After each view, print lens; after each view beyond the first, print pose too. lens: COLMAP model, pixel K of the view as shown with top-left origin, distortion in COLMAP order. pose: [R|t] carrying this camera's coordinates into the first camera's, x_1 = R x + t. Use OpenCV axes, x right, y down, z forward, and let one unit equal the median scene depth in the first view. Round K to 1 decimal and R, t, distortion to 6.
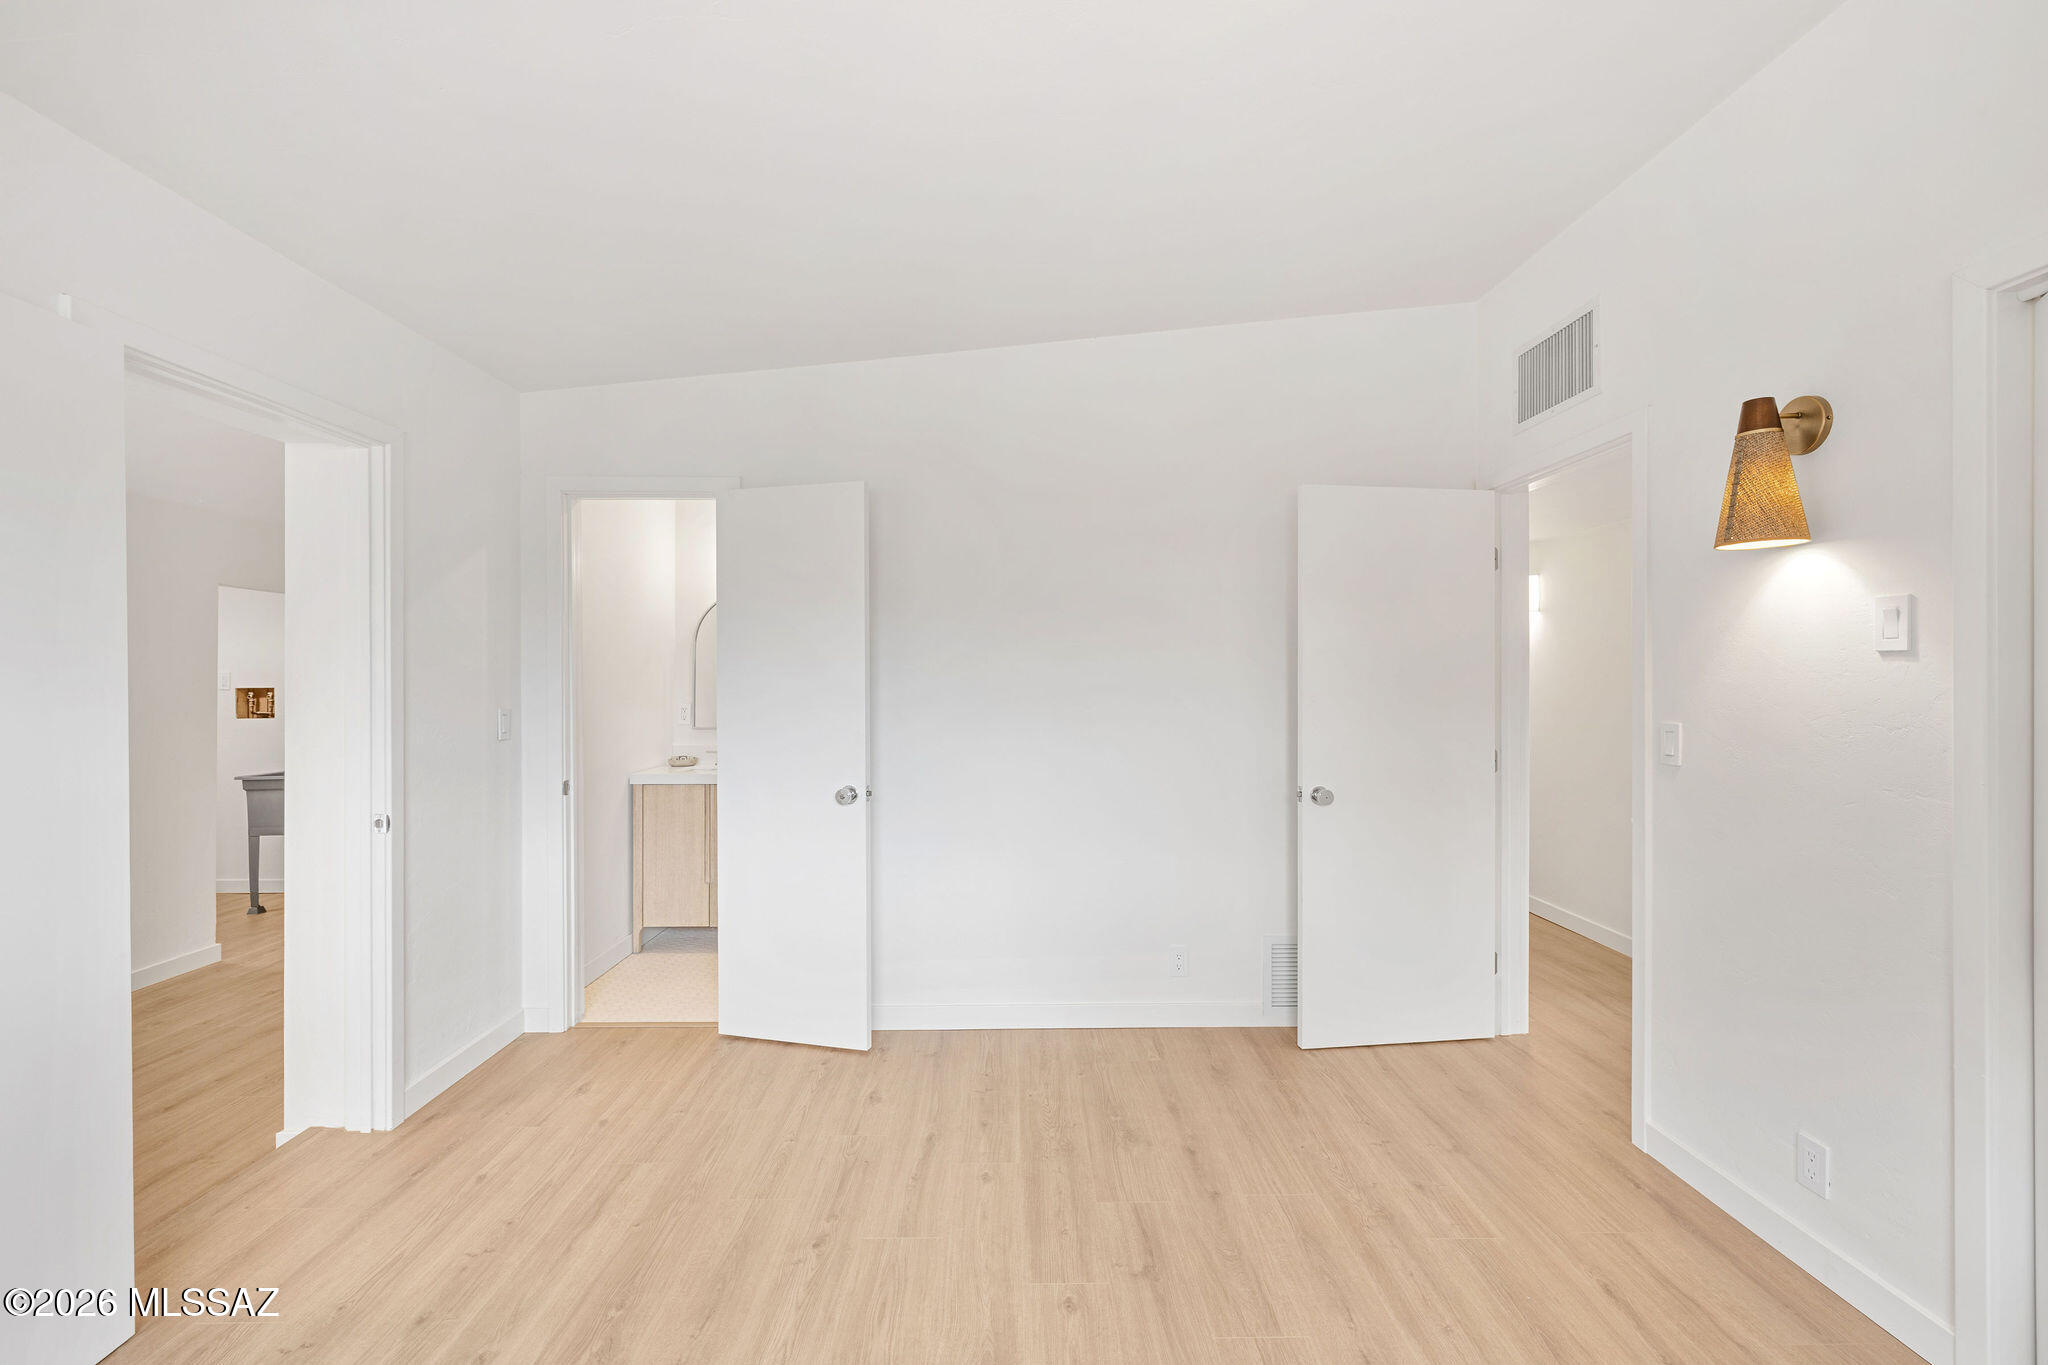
lens RADIAL K [[873.8, 0, 1026.5], [0, 873.8, 679.0], [0, 0, 1]] dist [0.000303, -0.000140]
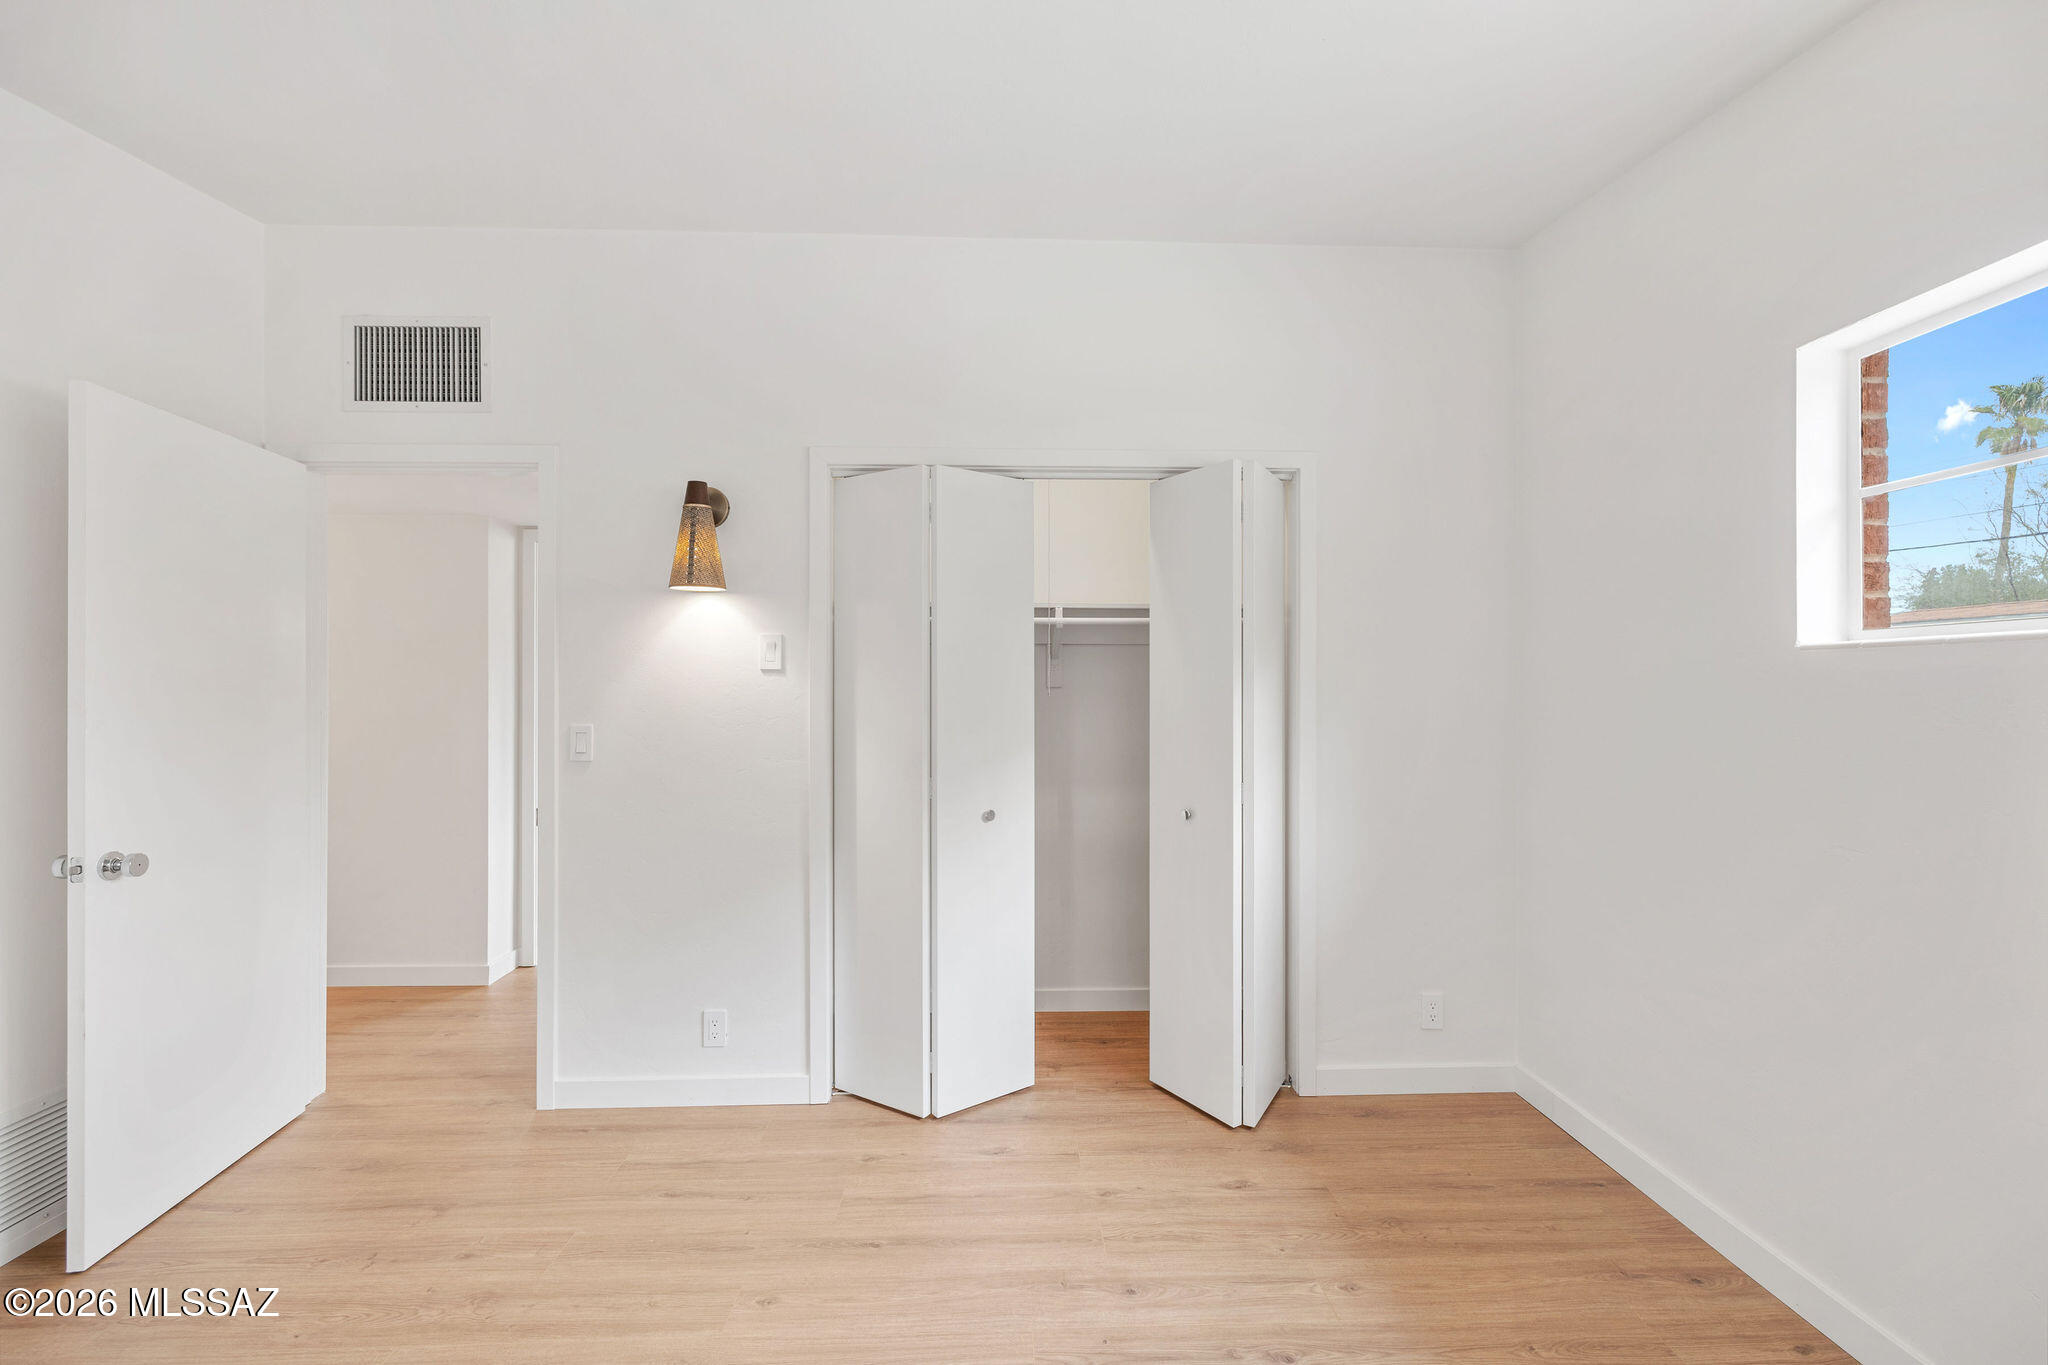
lens RADIAL K [[873.8, 0, 1018.7], [0, 873.8, 680.3], [0, 0, 1]] dist [0.000303, -0.000140]
pose [[-0.025628, 0.007547, 0.999643, -0.560495], [-0.000875, 0.999971, -0.007571, -0.001147], [-0.999671, -0.001068, -0.025620, 0.559403]]
